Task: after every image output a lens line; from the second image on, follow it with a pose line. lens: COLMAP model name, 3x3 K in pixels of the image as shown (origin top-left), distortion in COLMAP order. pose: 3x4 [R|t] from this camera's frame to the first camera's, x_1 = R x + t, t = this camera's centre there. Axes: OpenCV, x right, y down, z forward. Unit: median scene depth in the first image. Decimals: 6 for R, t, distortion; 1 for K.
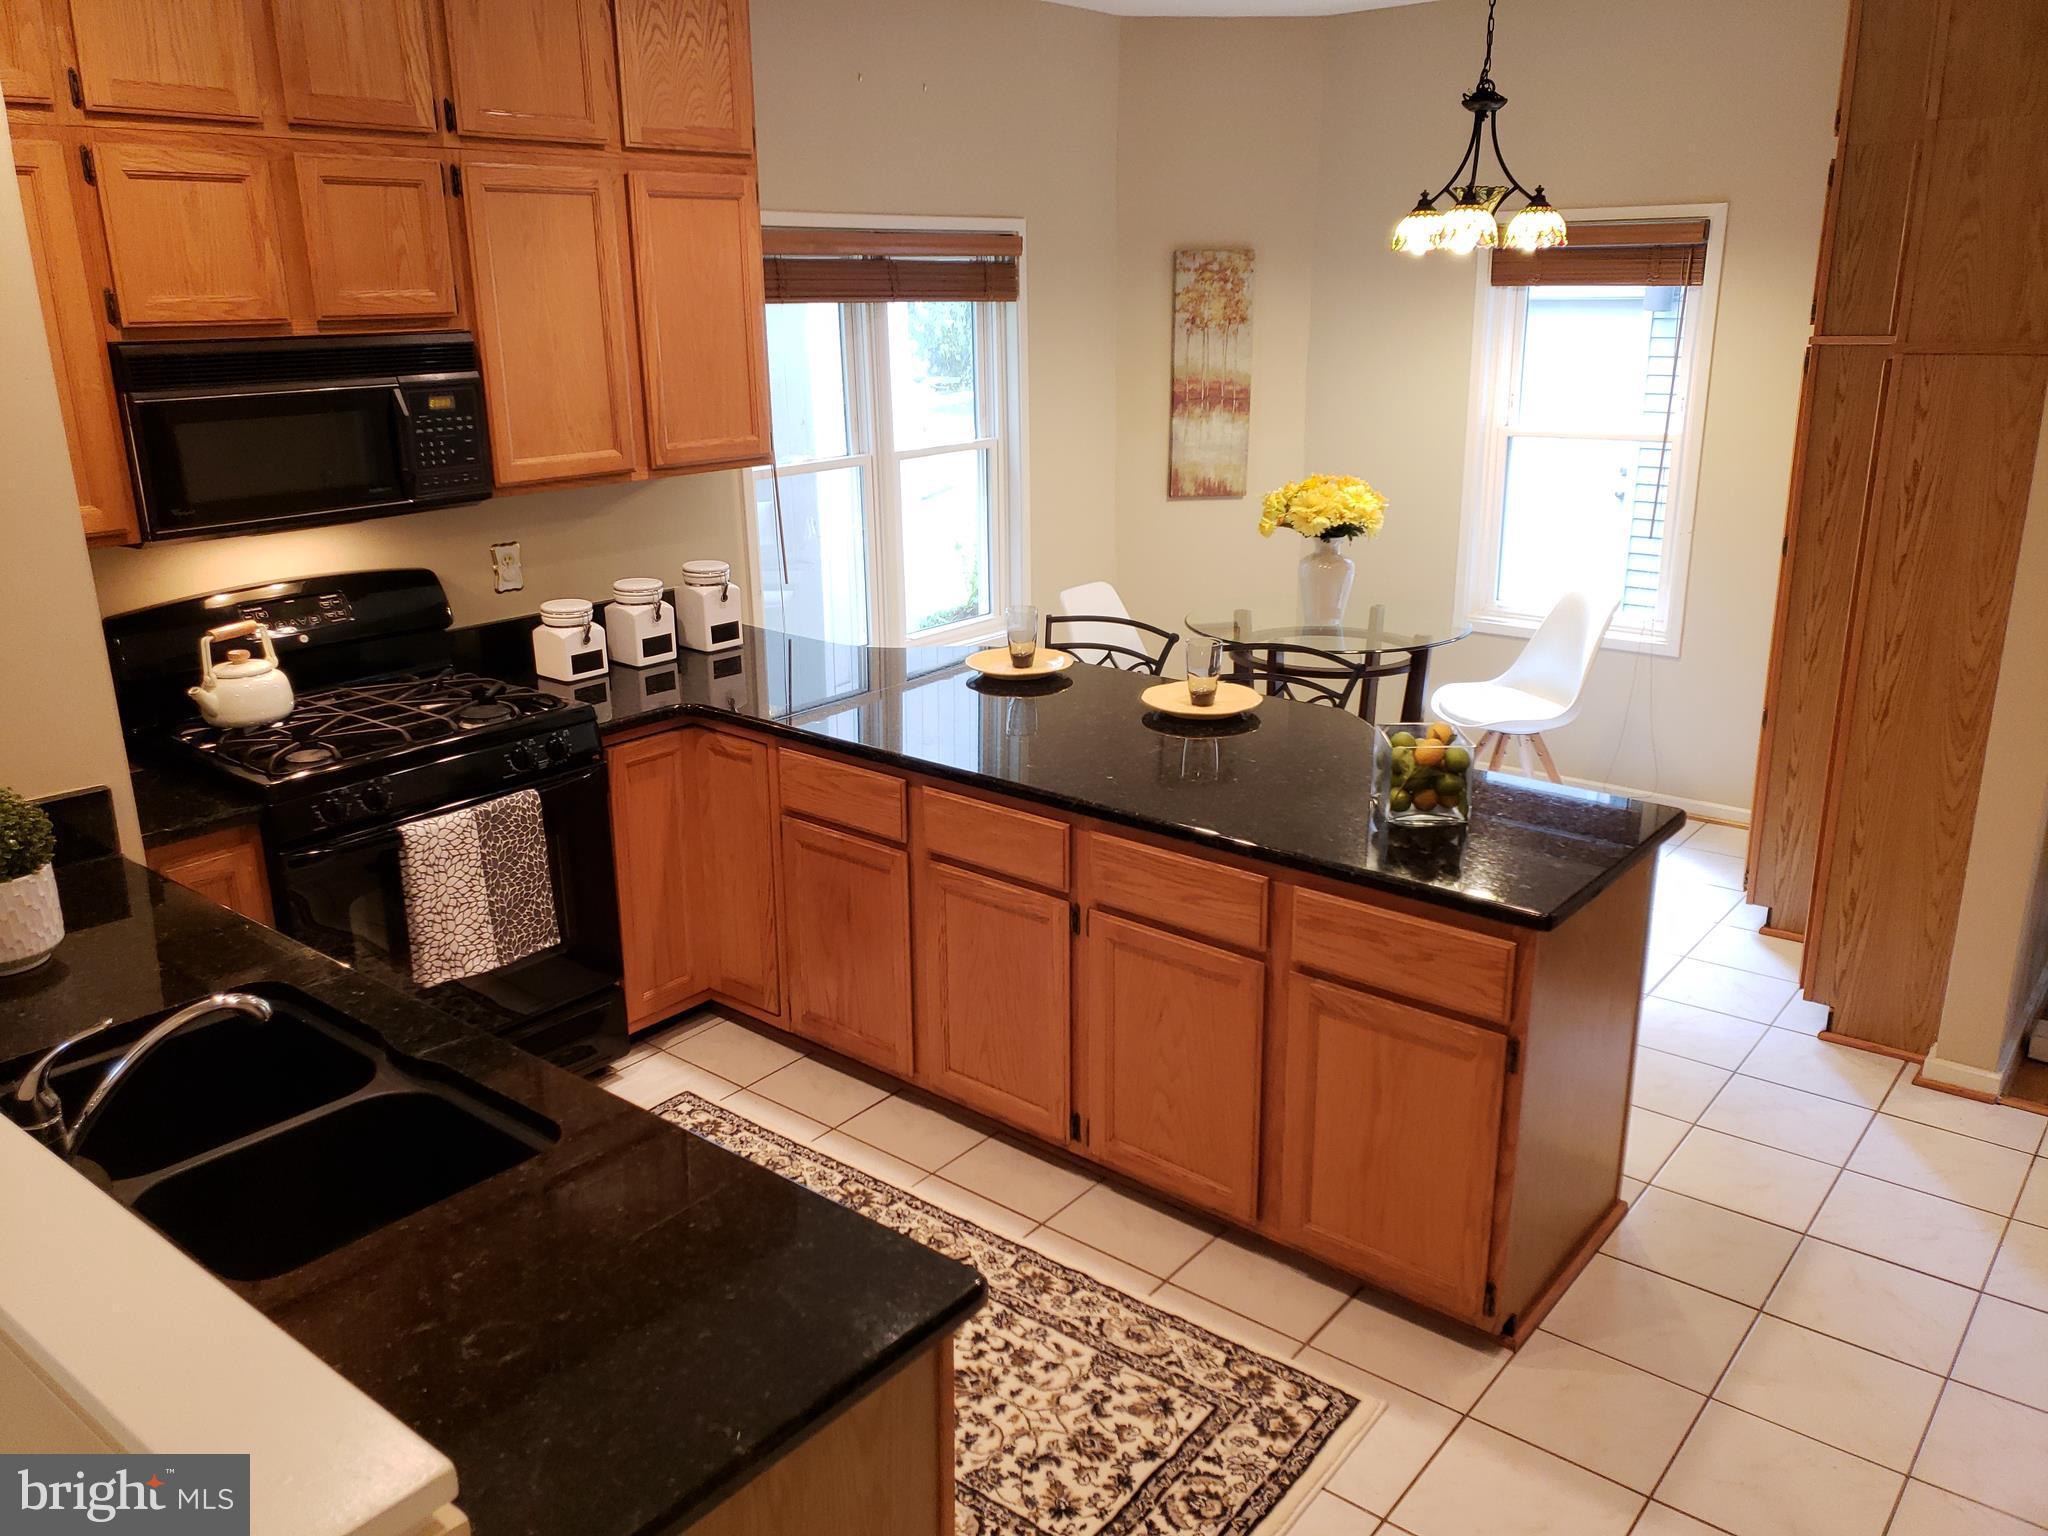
lens RADIAL K [[1574.7, 0, 1032.6], [0, 1574.7, 756.6], [0, 0, 1]] dist [-0.001473, -0.012614]
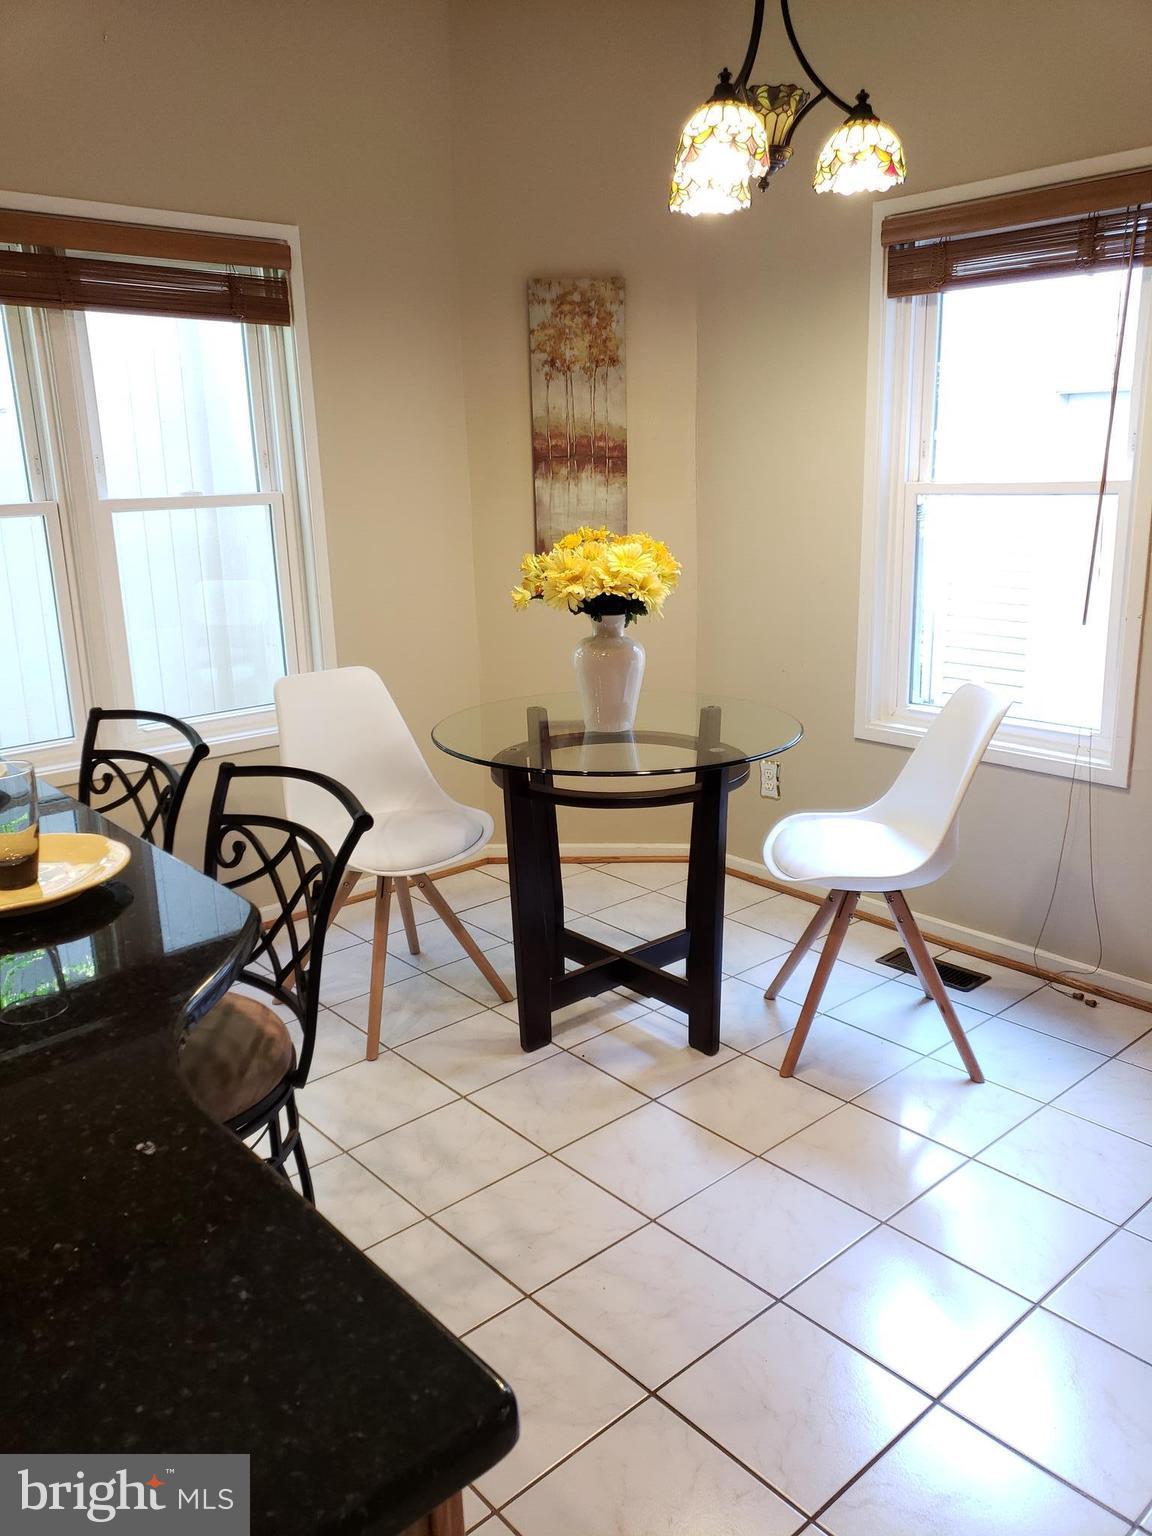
lens RADIAL K [[1181.0, 0, 571.8], [0, 1181.0, 773.0], [0, 0, 1]] dist [-0.001473, -0.012614]
pose [[0.986427, 0.043765, -0.158259, 0.247024], [-0.046752, 0.998791, -0.015200, -0.051462], [0.157402, 0.022393, 0.987281, 0.418153]]
